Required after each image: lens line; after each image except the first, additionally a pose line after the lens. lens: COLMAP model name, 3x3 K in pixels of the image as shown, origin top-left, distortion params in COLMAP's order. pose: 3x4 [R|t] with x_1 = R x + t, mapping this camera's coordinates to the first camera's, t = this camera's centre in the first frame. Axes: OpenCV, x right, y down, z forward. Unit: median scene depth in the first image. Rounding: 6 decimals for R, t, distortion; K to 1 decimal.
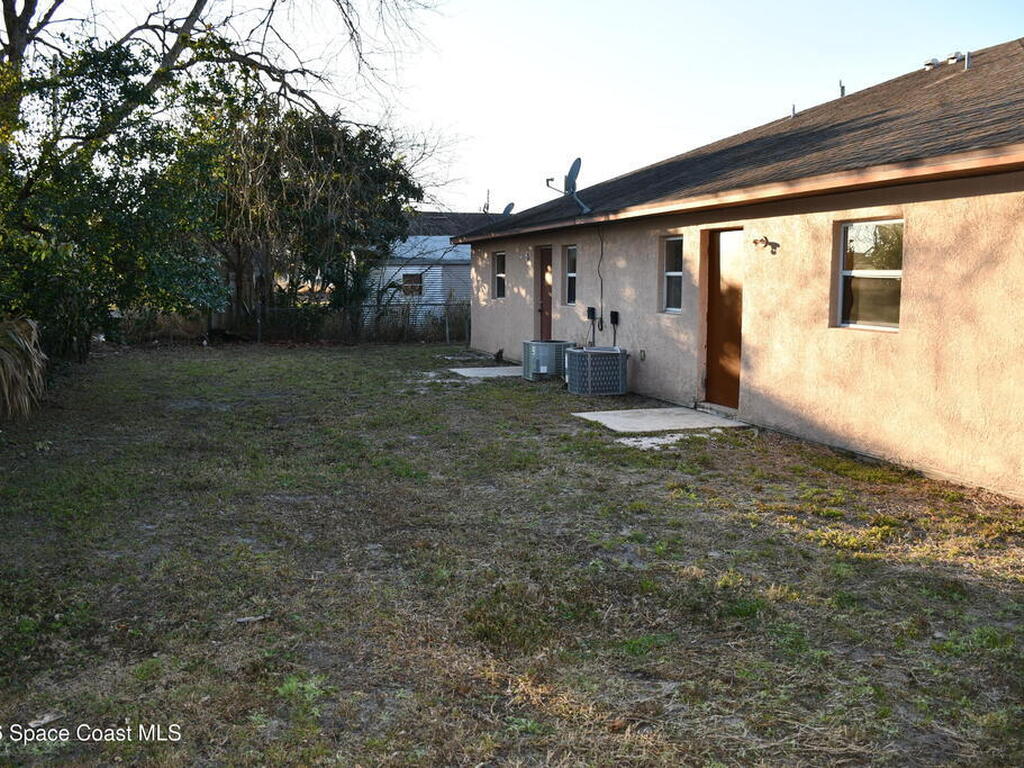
lens RADIAL K [[902.3, 0, 505.4], [0, 902.3, 387.3], [0, 0, 1]] dist [-0.155353, 0.117198]
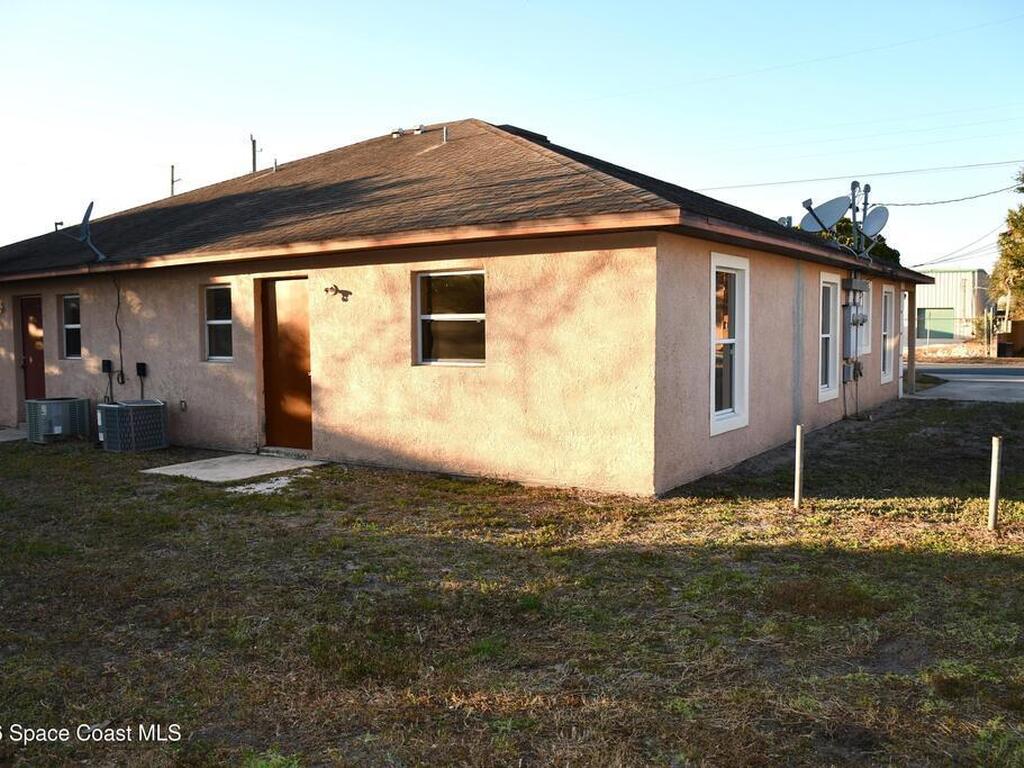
lens RADIAL K [[902.3, 0, 505.4], [0, 902.3, 387.3], [0, 0, 1]] dist [-0.155353, 0.117198]
pose [[0.778944, -0.056832, 0.624513, -0.227516], [0.089199, 0.995800, -0.020636, -0.006090], [-0.620718, 0.071781, 0.780741, 0.035779]]
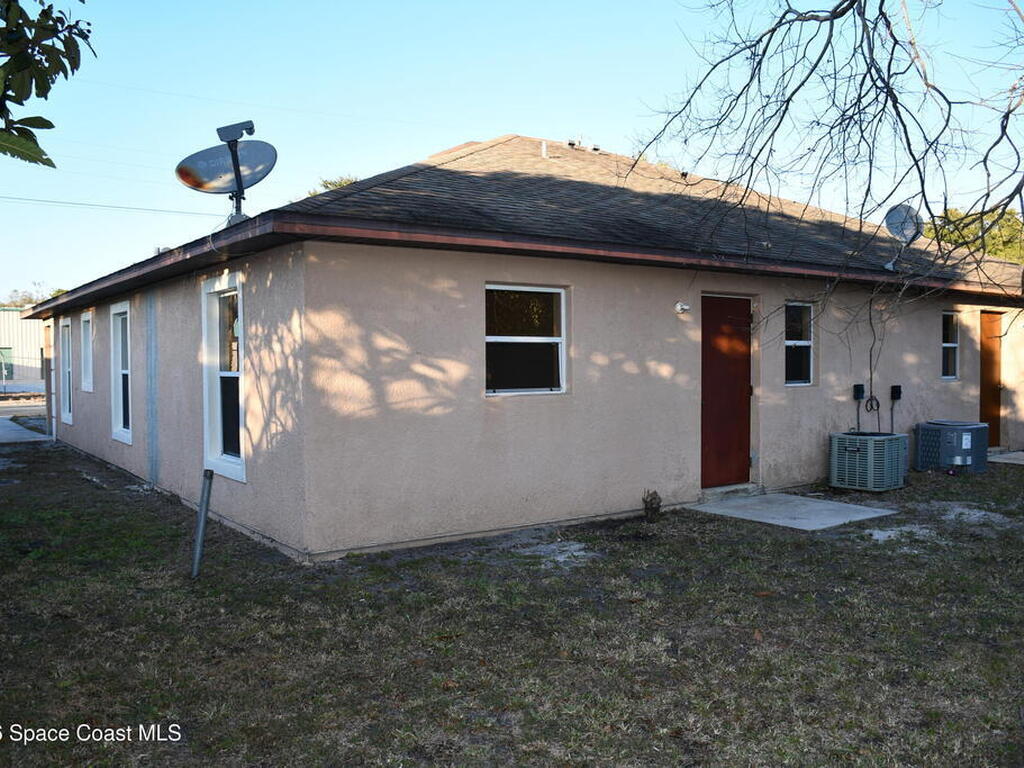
lens RADIAL K [[902.3, 0, 505.4], [0, 902.3, 387.3], [0, 0, 1]] dist [-0.155353, 0.117198]
pose [[-0.337971, -0.040896, 0.940267, -0.773068], [0.107455, 0.990846, 0.081719, -0.267833], [-0.935002, 0.128656, -0.330483, 2.266162]]
